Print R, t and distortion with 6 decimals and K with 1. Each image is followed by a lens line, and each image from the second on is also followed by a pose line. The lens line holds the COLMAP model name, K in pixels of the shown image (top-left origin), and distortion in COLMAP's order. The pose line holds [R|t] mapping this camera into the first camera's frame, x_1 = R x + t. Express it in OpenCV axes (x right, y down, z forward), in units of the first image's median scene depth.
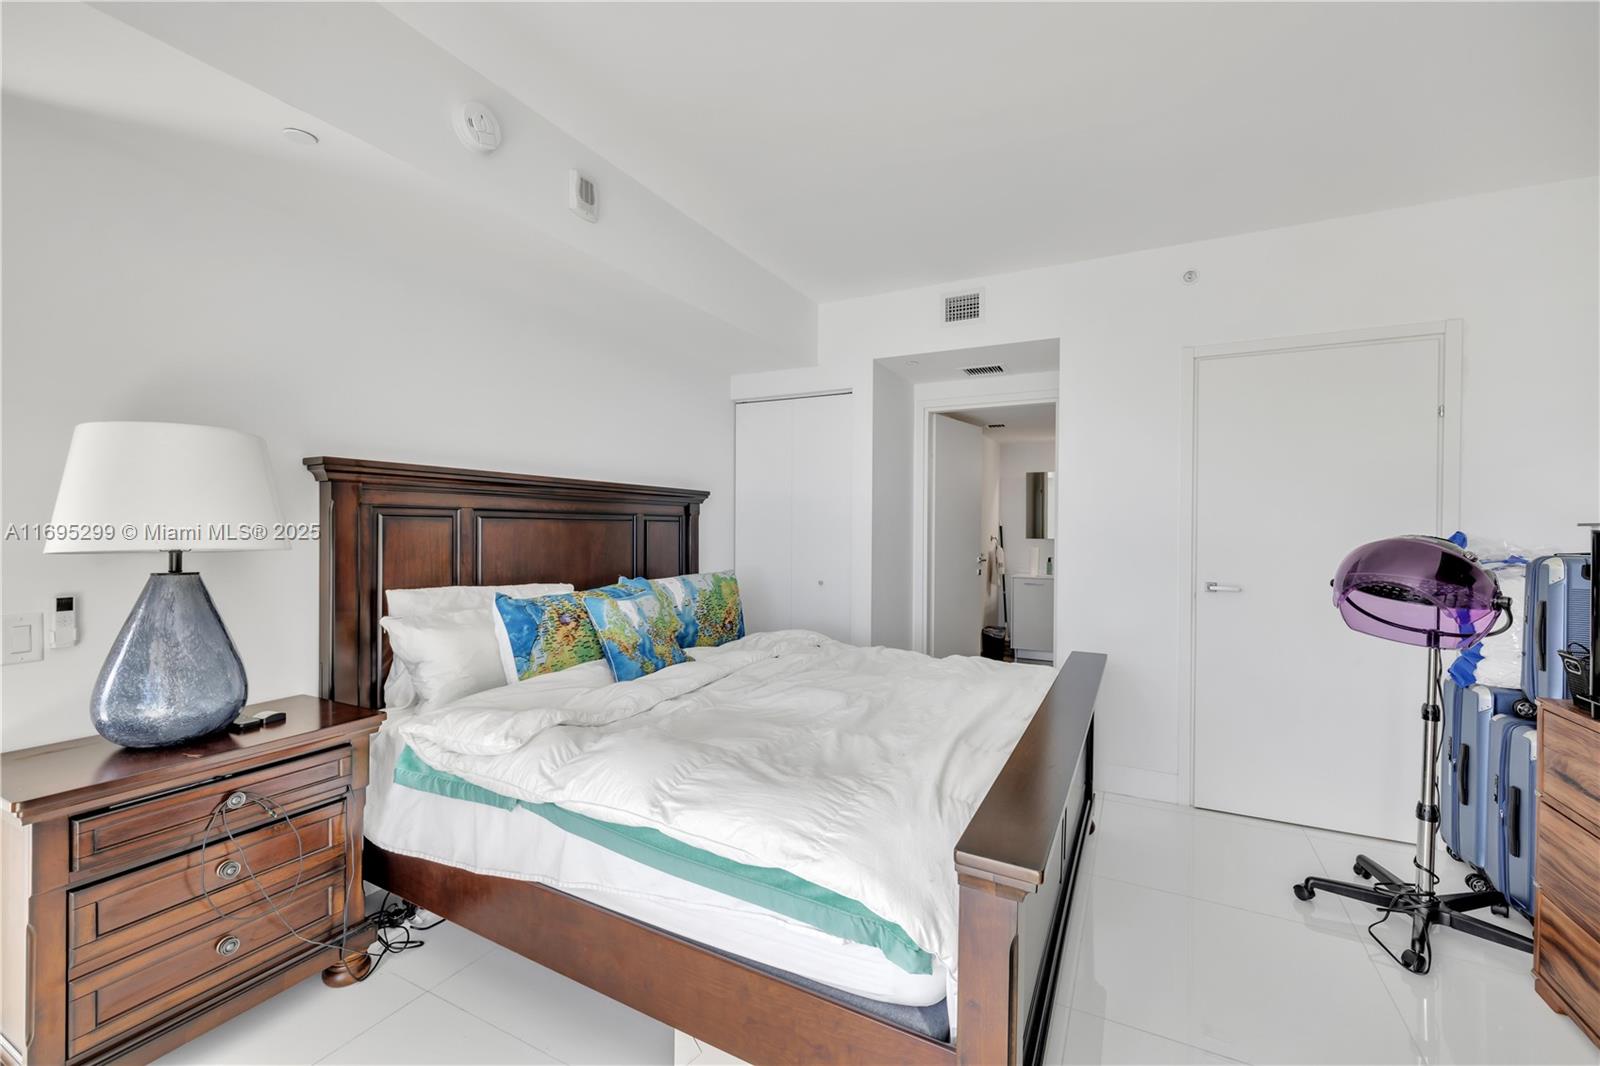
lens RADIAL K [[667.1, 0, 792.8], [0, 667.1, 527.9], [0, 0, 1]] dist [0.003510, -0.000692]
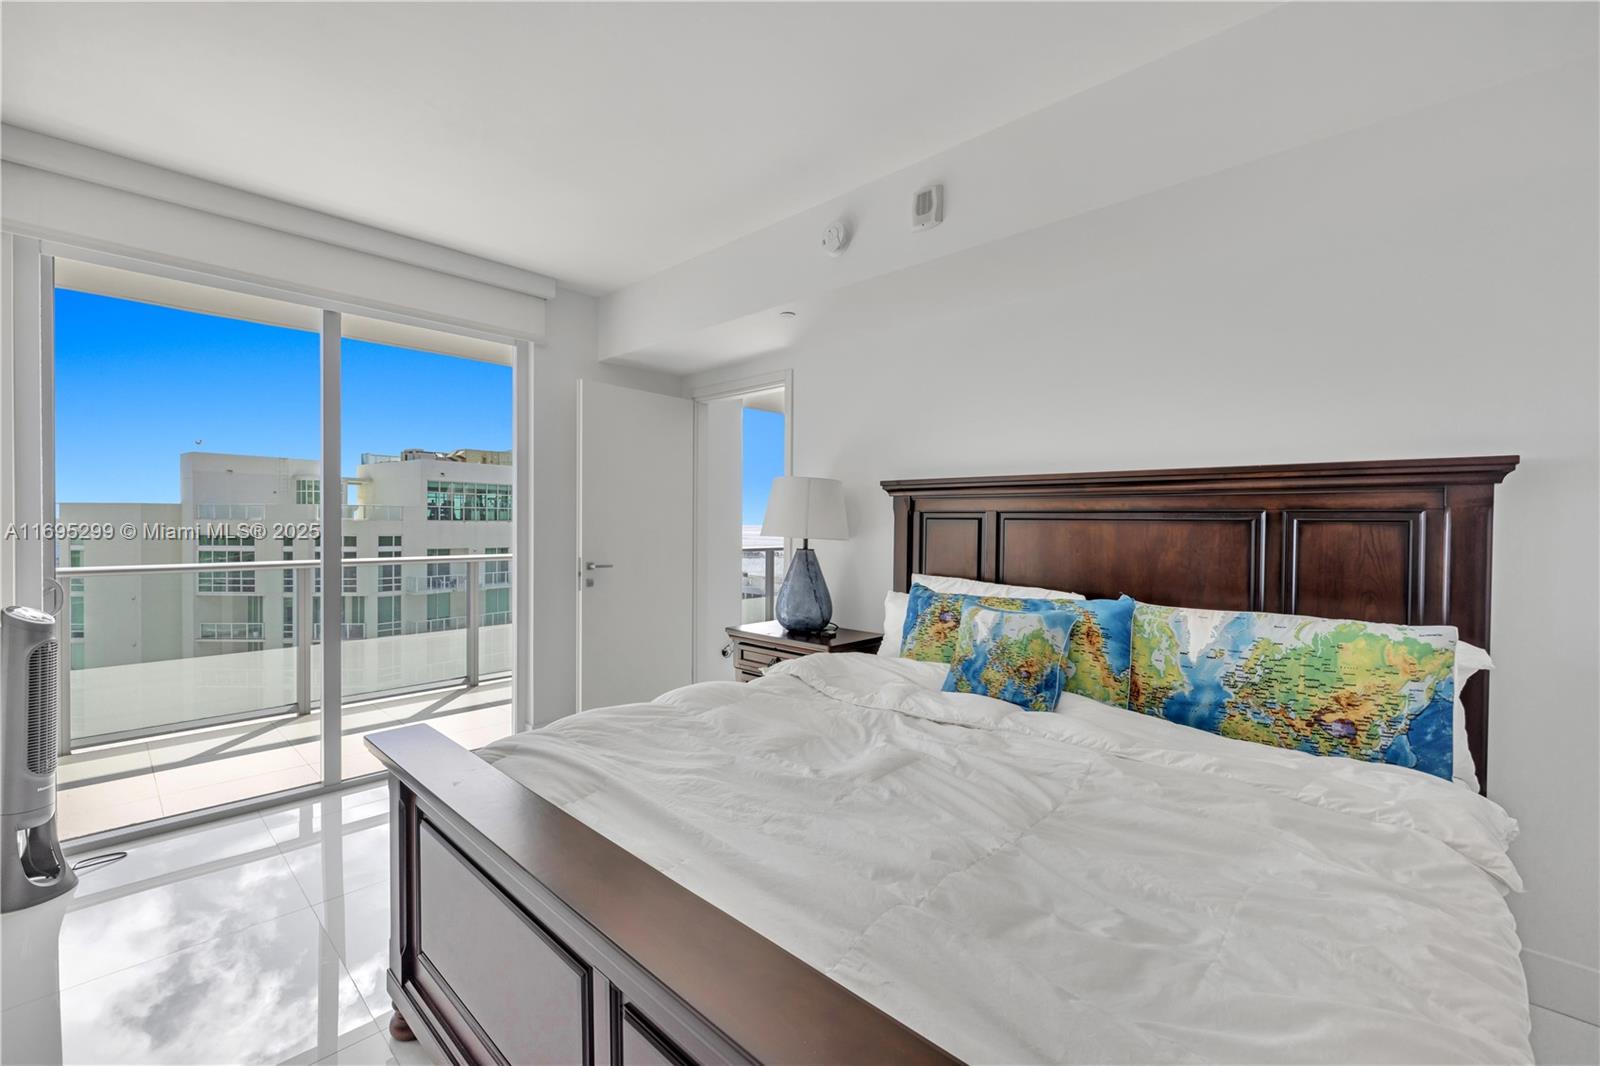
lens RADIAL K [[667.1, 0, 789.2], [0, 667.1, 536.0], [0, 0, 1]] dist [0.003510, -0.000692]
pose [[-0.277354, 0.011512, -0.960699, 0.596472], [-0.010191, 0.999837, 0.014923, -0.001574], [0.960714, 0.013929, -0.277192, 0.875193]]
